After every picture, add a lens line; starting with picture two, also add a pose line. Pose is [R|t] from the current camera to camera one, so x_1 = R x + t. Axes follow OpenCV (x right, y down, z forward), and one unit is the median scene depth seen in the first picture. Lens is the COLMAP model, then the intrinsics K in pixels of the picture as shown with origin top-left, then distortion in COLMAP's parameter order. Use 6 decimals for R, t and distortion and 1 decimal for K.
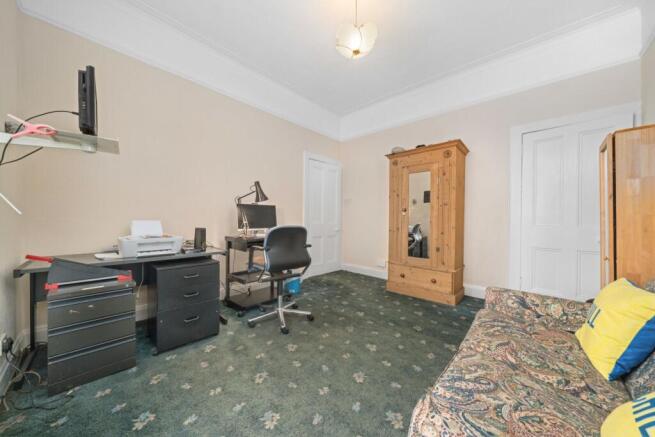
lens RADIAL K [[228.3, 0, 325.3], [0, 228.3, 221.1], [0, 0, 1]] dist [0.002327, -0.000118]
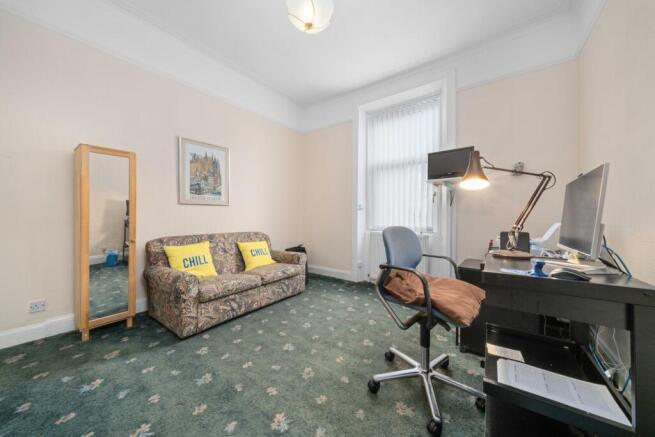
lens RADIAL K [[228.3, 0, 328.8], [0, 228.3, 215.9], [0, 0, 1]] dist [0.002327, -0.000118]
pose [[-0.991469, -0.024376, -0.128040, 0.175777], [-0.023773, 0.999698, -0.006233, -0.005313], [0.128153, -0.003136, -0.991749, 2.018294]]
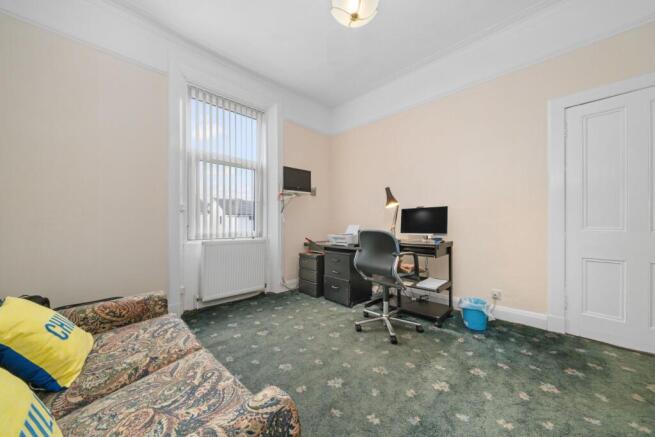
lens RADIAL K [[228.3, 0, 327.9], [0, 228.3, 222.3], [0, 0, 1]] dist [0.002327, -0.000118]
pose [[-0.026430, -0.017923, -0.999490, 1.024817], [-0.004056, 0.999833, -0.017822, 0.007077], [0.999642, 0.003583, -0.026498, 1.005799]]
